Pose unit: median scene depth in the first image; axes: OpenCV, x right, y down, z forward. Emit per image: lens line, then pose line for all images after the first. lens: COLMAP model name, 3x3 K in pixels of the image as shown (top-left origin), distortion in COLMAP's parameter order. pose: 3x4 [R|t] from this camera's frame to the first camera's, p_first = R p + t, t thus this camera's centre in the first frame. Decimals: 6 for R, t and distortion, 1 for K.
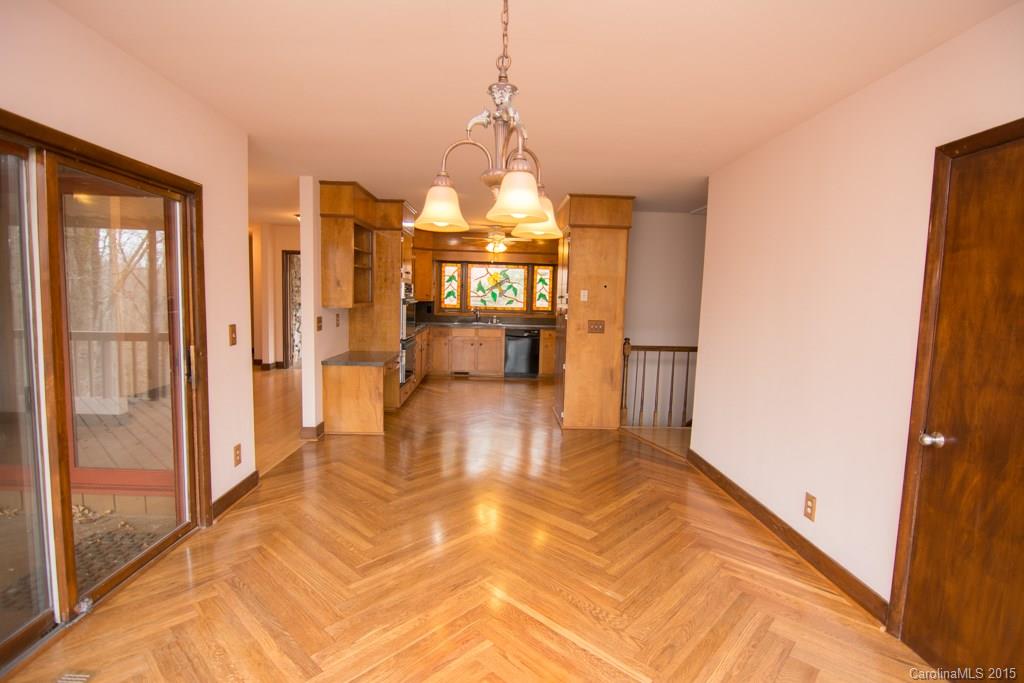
lens RADIAL K [[492.3, 0, 512.0], [0, 492.3, 341.5], [0, 0, 1]] dist [0.001763, -0.016505]
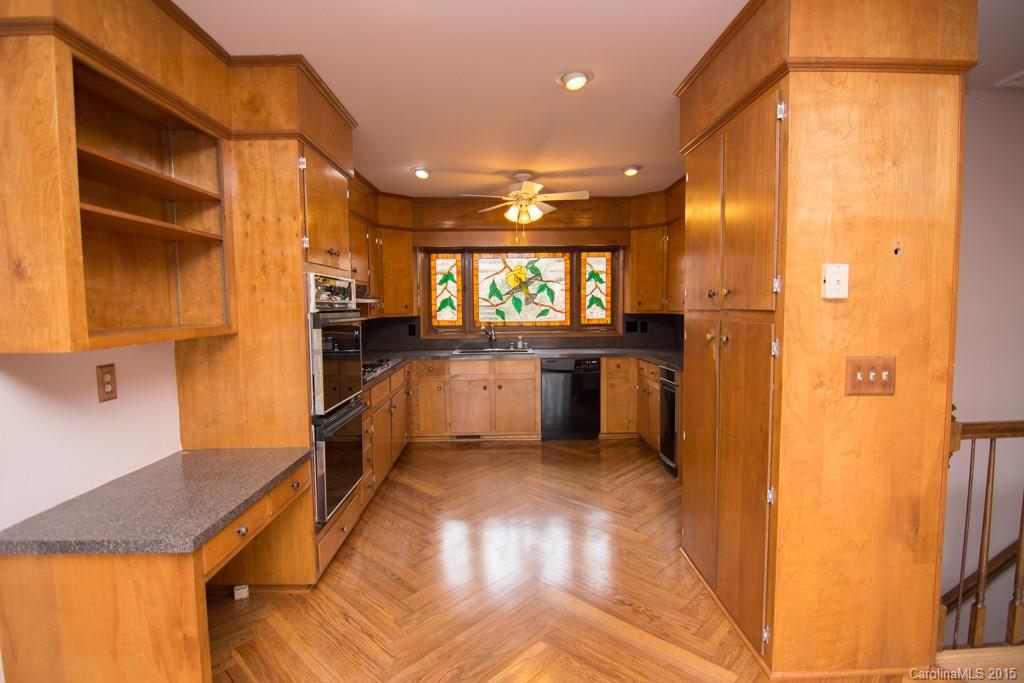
lens RADIAL K [[492.3, 0, 512.0], [0, 492.3, 341.5], [0, 0, 1]] dist [0.001763, -0.016505]
pose [[0.999146, -0.038552, -0.014894, -0.036130], [0.038201, 0.999001, -0.023175, -0.031894], [0.015773, 0.022586, 0.999620, 0.393321]]
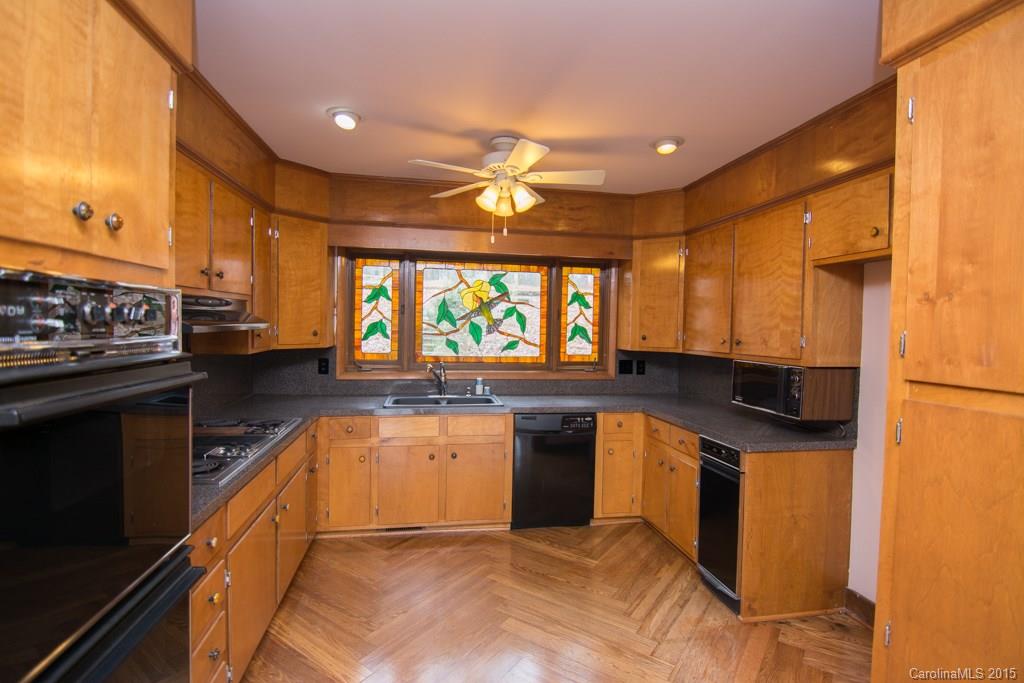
lens RADIAL K [[492.3, 0, 512.0], [0, 492.3, 341.5], [0, 0, 1]] dist [0.001763, -0.016505]
pose [[0.990584, -0.013263, 0.136266, -0.065930], [0.021304, 0.998105, -0.057720, -0.058313], [-0.135242, 0.060080, 0.988989, 0.561133]]
